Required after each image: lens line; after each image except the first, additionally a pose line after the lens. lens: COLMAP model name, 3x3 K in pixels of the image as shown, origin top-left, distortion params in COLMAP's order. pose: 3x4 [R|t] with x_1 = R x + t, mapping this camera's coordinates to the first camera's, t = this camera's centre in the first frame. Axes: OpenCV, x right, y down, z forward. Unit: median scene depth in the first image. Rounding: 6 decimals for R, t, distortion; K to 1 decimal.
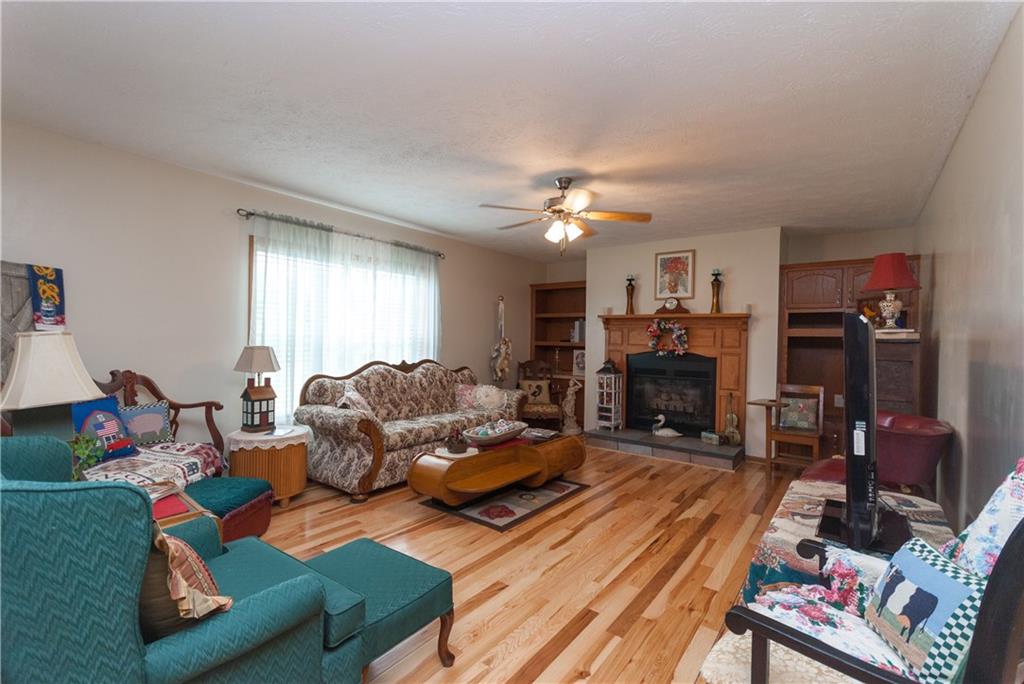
lens RADIAL K [[458.6, 0, 514.6], [0, 458.6, 346.1], [0, 0, 1]] dist [0.000707, 0.000196]
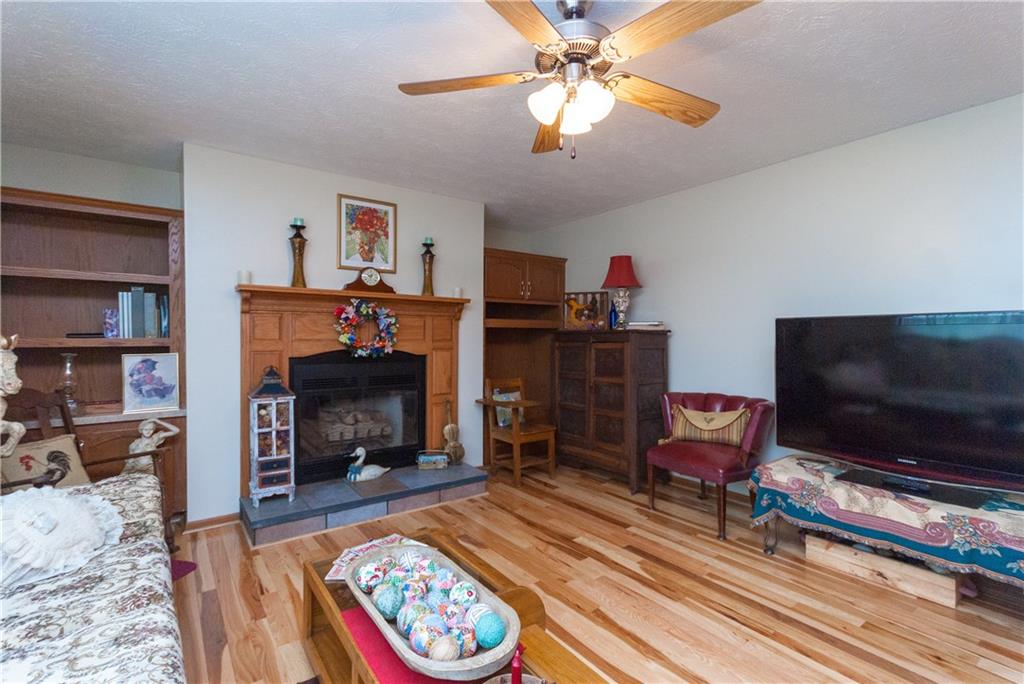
lens RADIAL K [[472.1, 0, 512.0], [0, 472.1, 342.0], [0, 0, 1]] dist [-0.000019, 0.000367]
pose [[0.274621, -0.028407, 0.961133, -0.264364], [0.015355, 0.999566, 0.025155, -0.013012], [-0.961430, 0.007850, 0.274938, 0.625418]]
